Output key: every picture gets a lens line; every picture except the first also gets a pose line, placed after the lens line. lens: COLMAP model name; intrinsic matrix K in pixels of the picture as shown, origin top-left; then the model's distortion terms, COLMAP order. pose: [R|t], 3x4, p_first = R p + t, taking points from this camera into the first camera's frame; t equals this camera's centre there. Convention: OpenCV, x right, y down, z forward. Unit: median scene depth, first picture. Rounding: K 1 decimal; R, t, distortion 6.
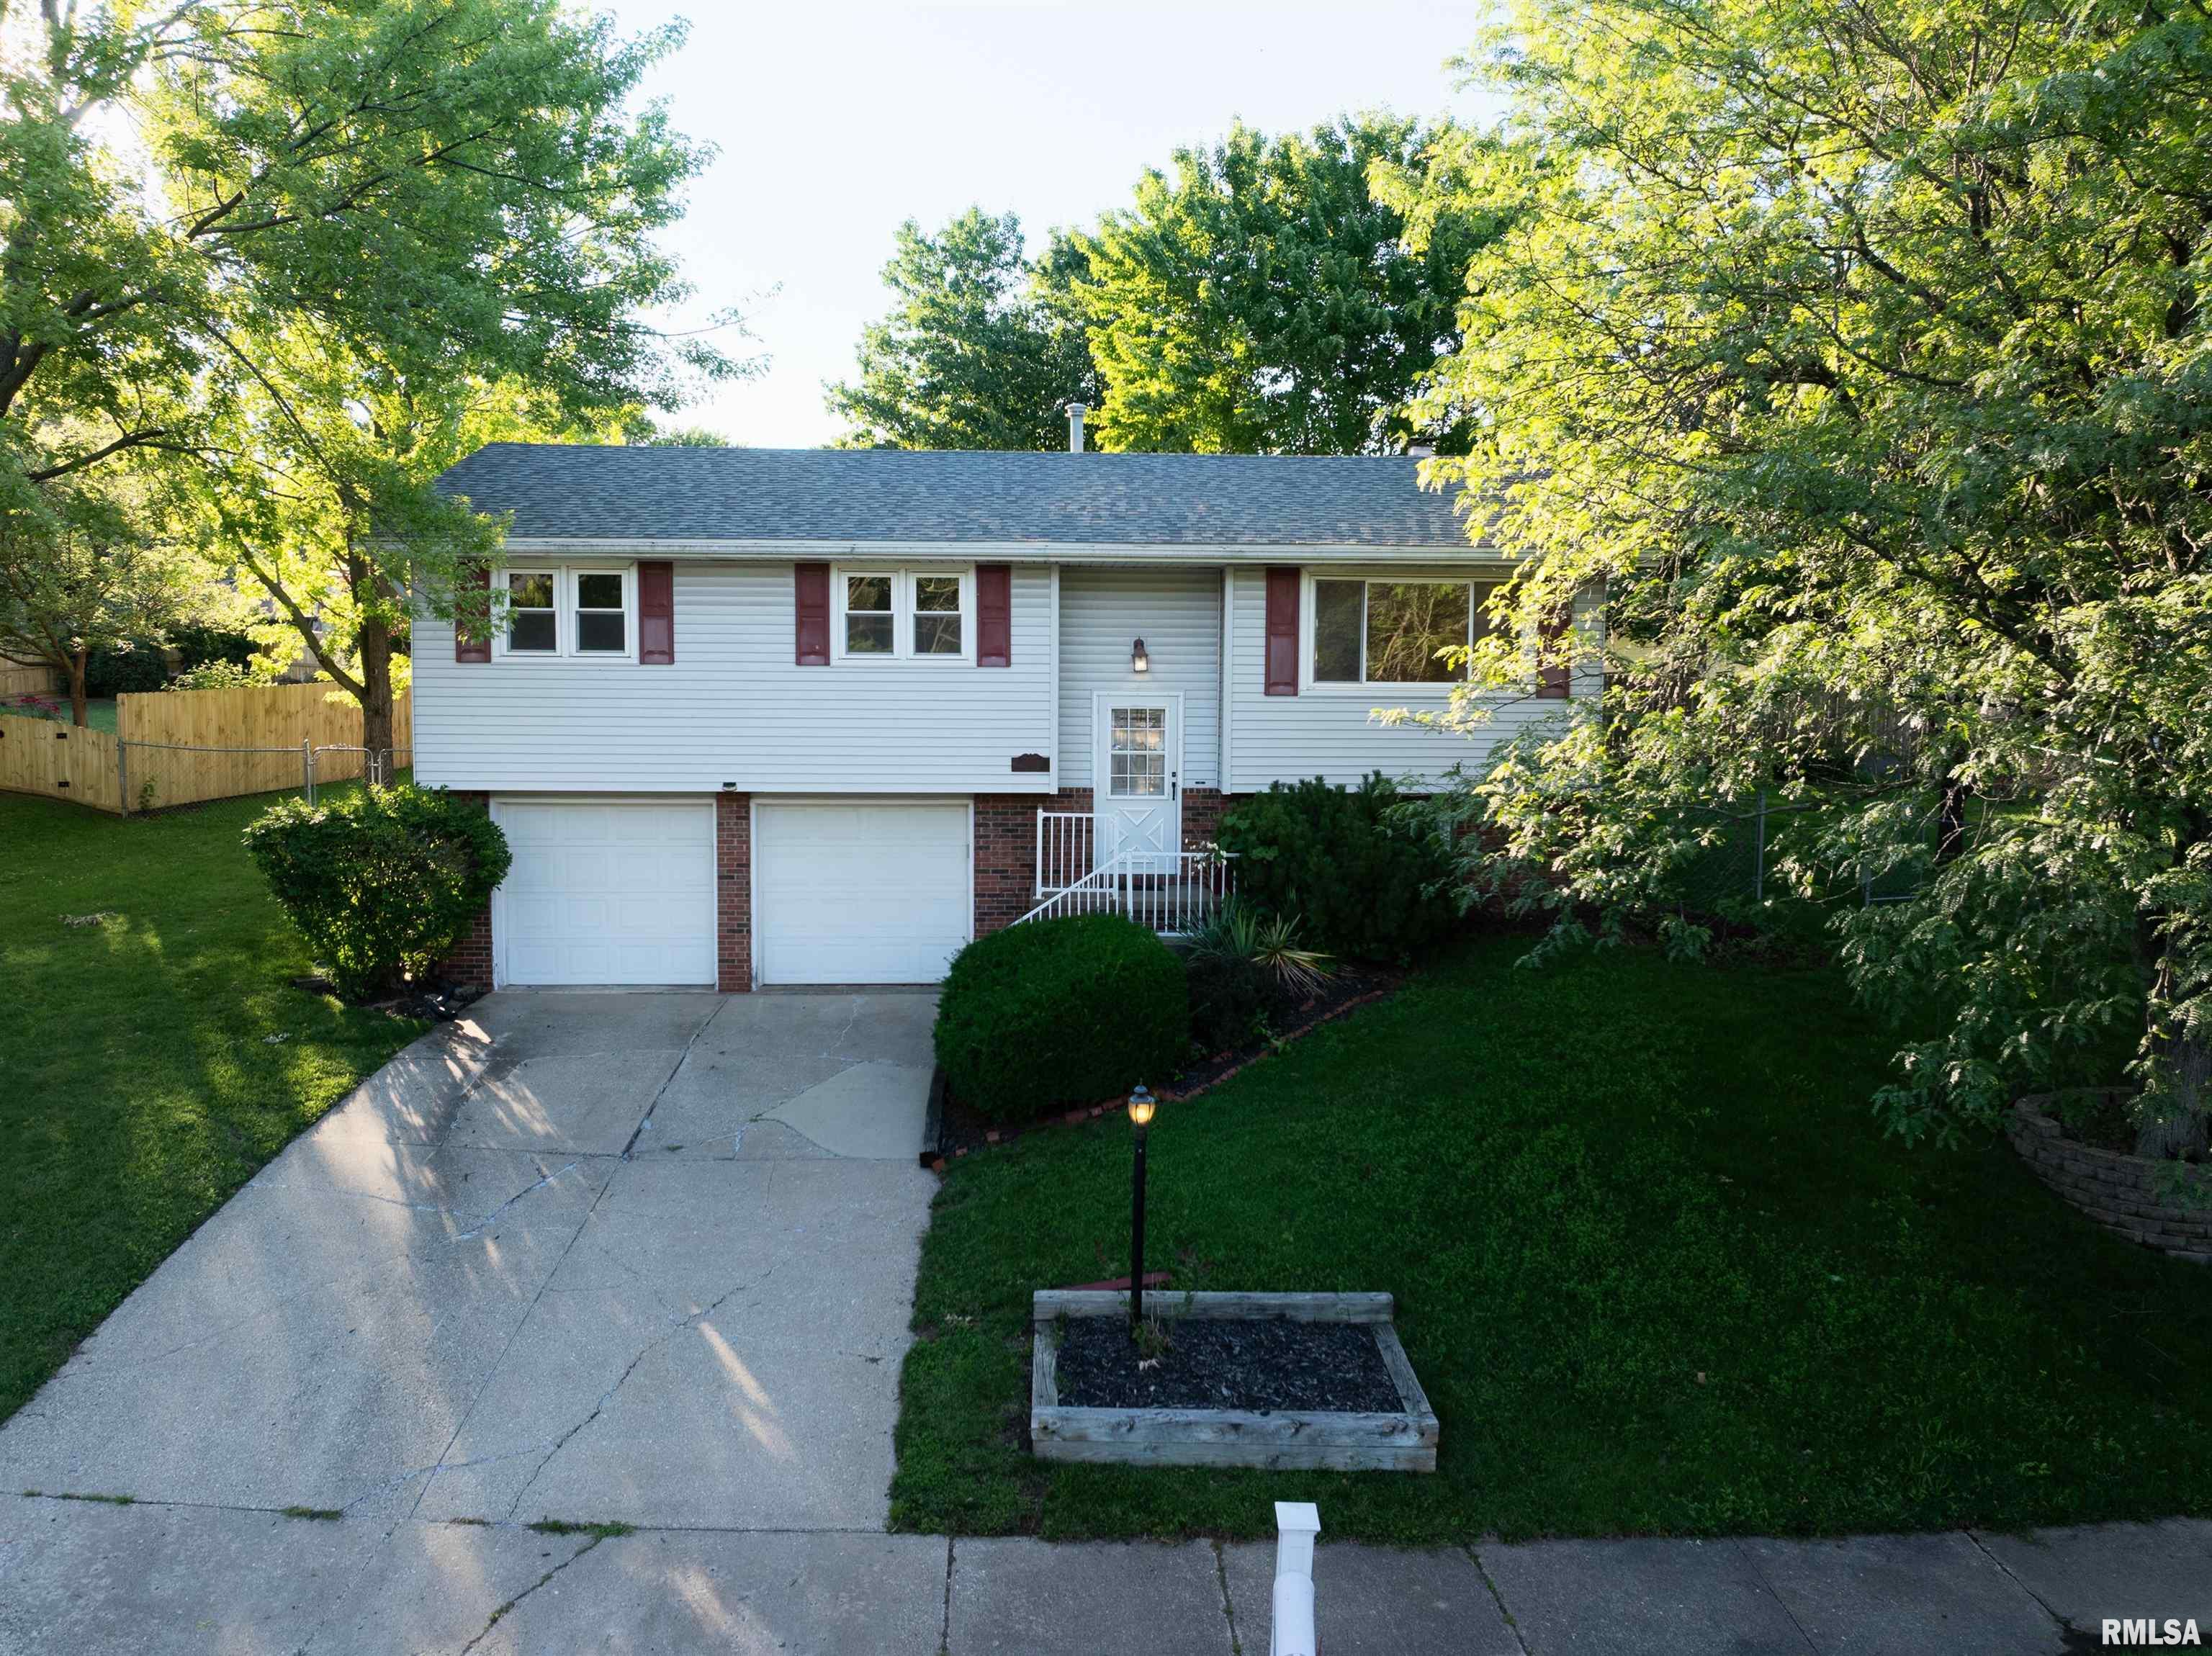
lens RADIAL K [[1643.6, 0, 1138.8], [0, 1643.6, 804.4], [0, 0, 1]] dist [-0.031528, -0.003957]
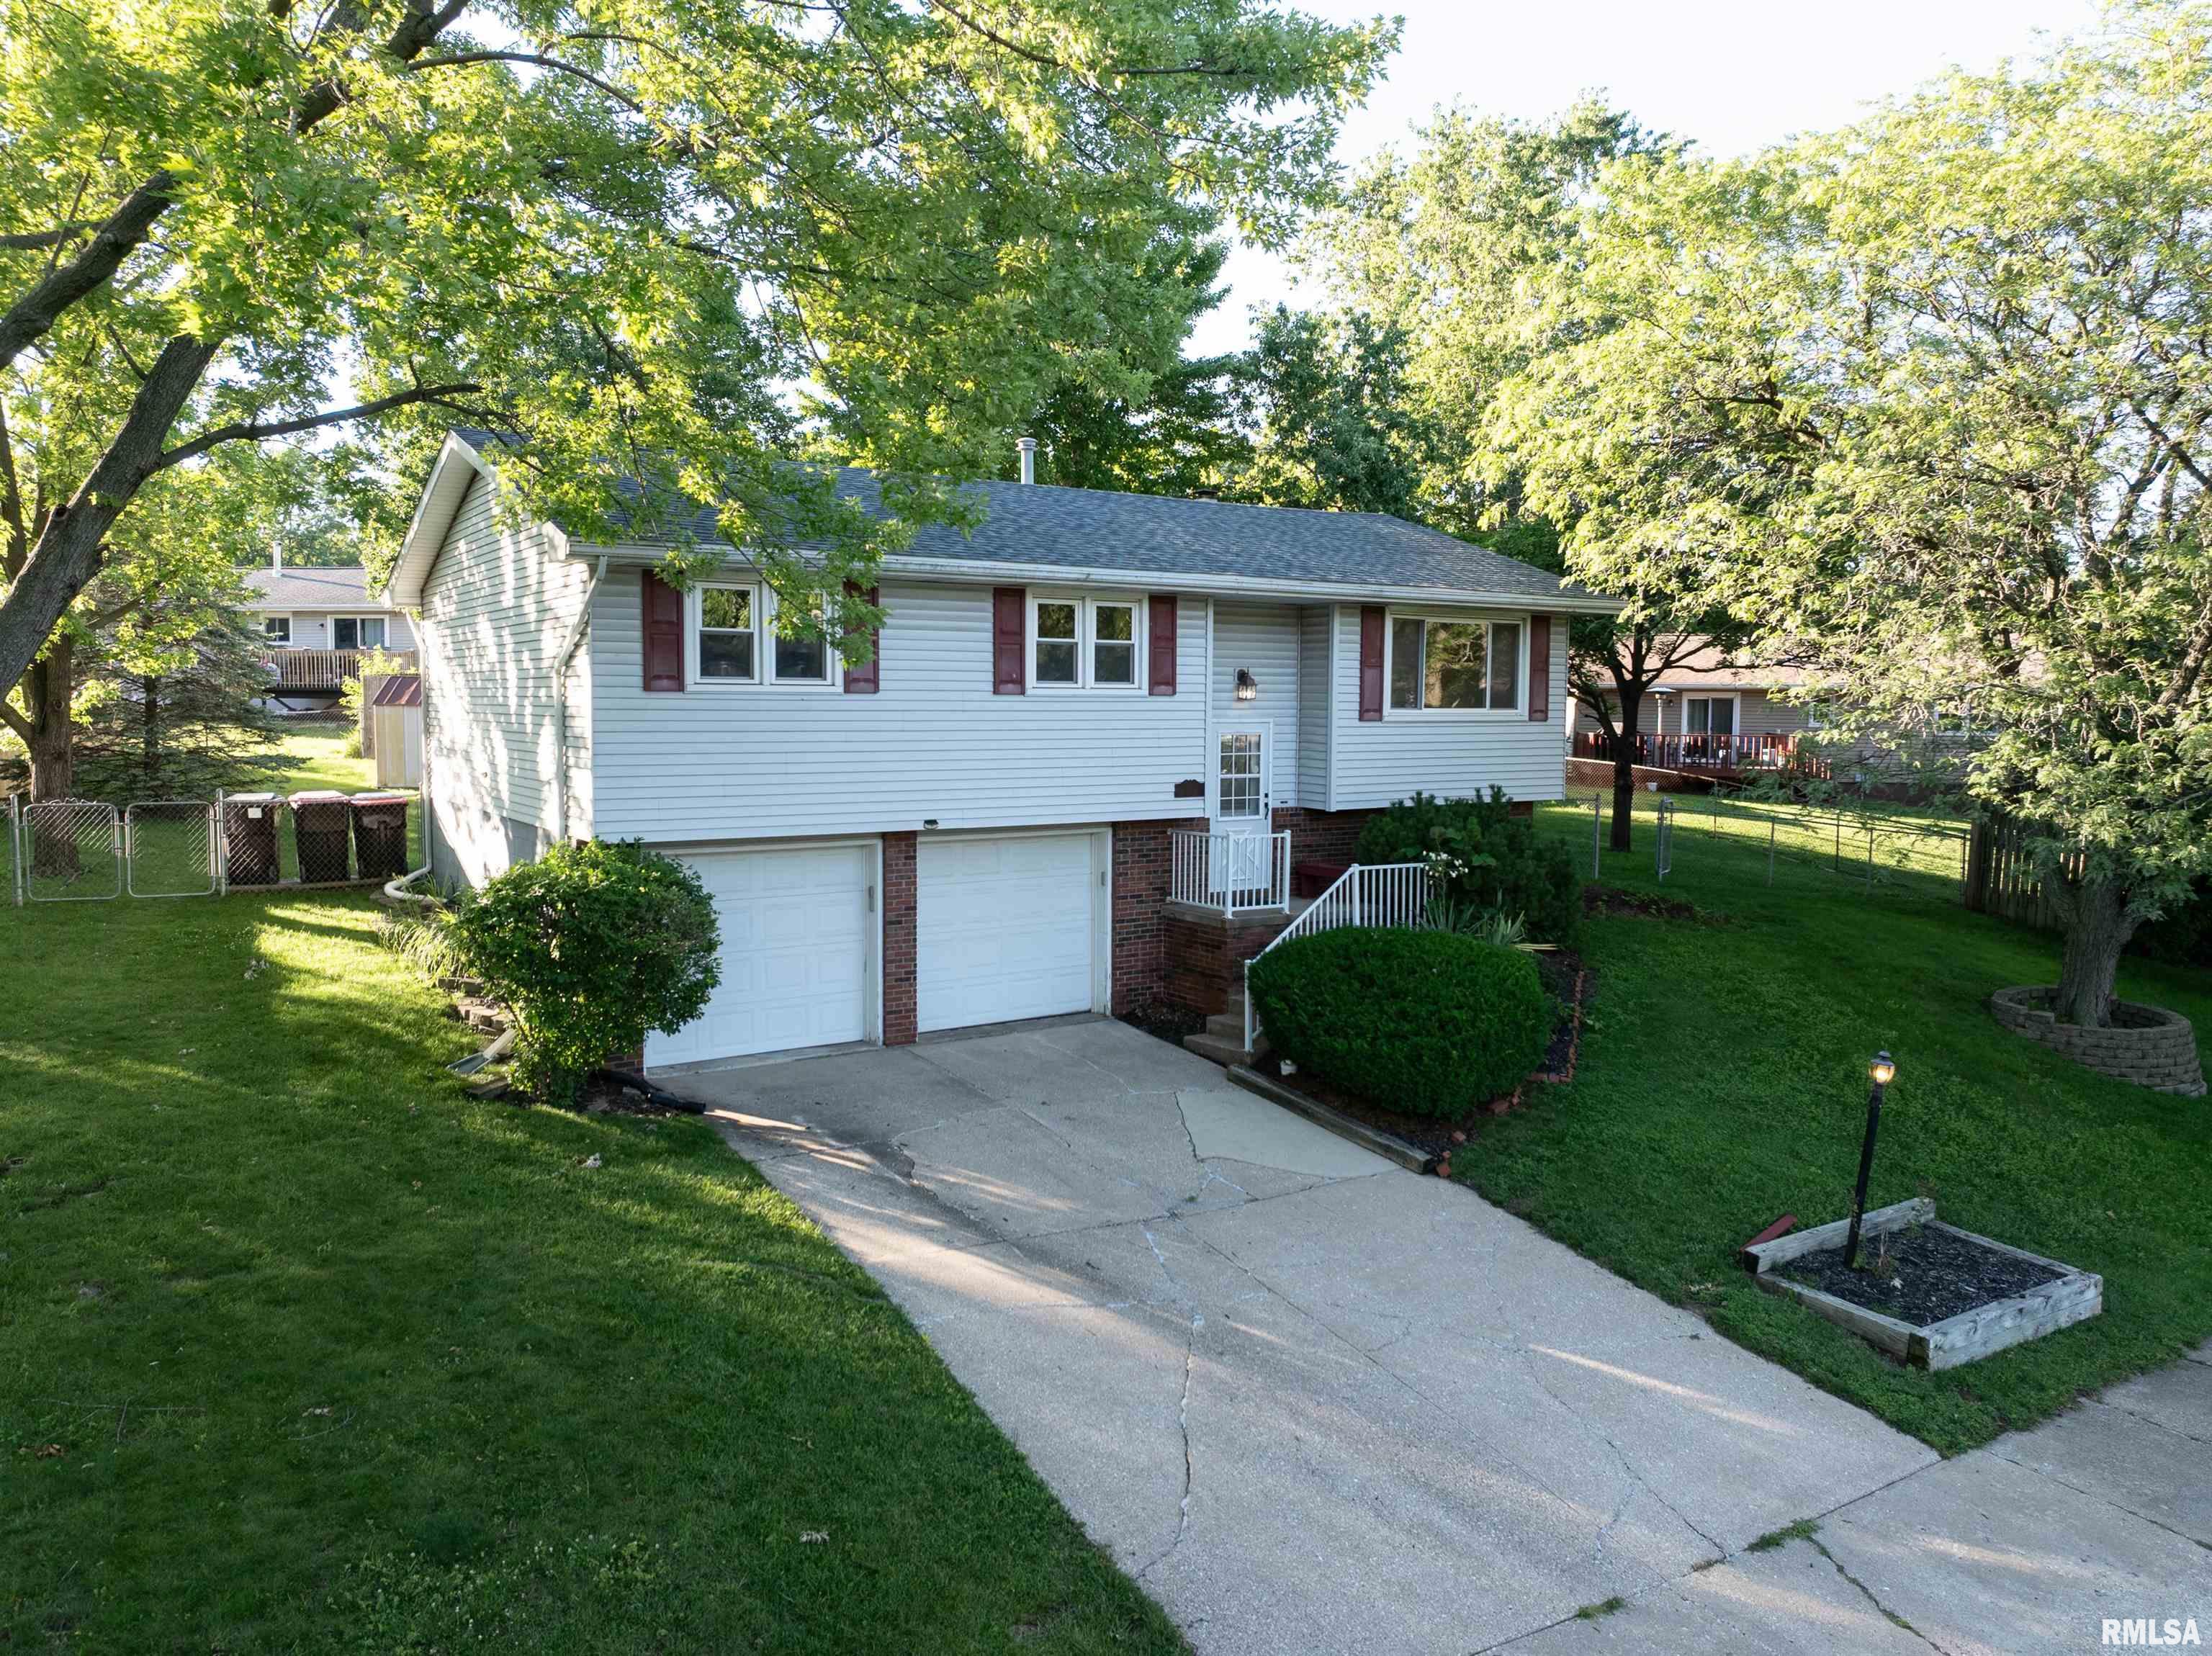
lens RADIAL K [[1522.3, 0, 1106.0], [0, 1522.3, 828.0], [0, 0, 1]] dist [-0.039075, 0.000316]
pose [[0.863885, -0.045937, 0.501590, -0.602062], [0.044257, 0.998904, 0.015259, -0.017775], [-0.501741, 0.009016, 0.864971, 0.203335]]
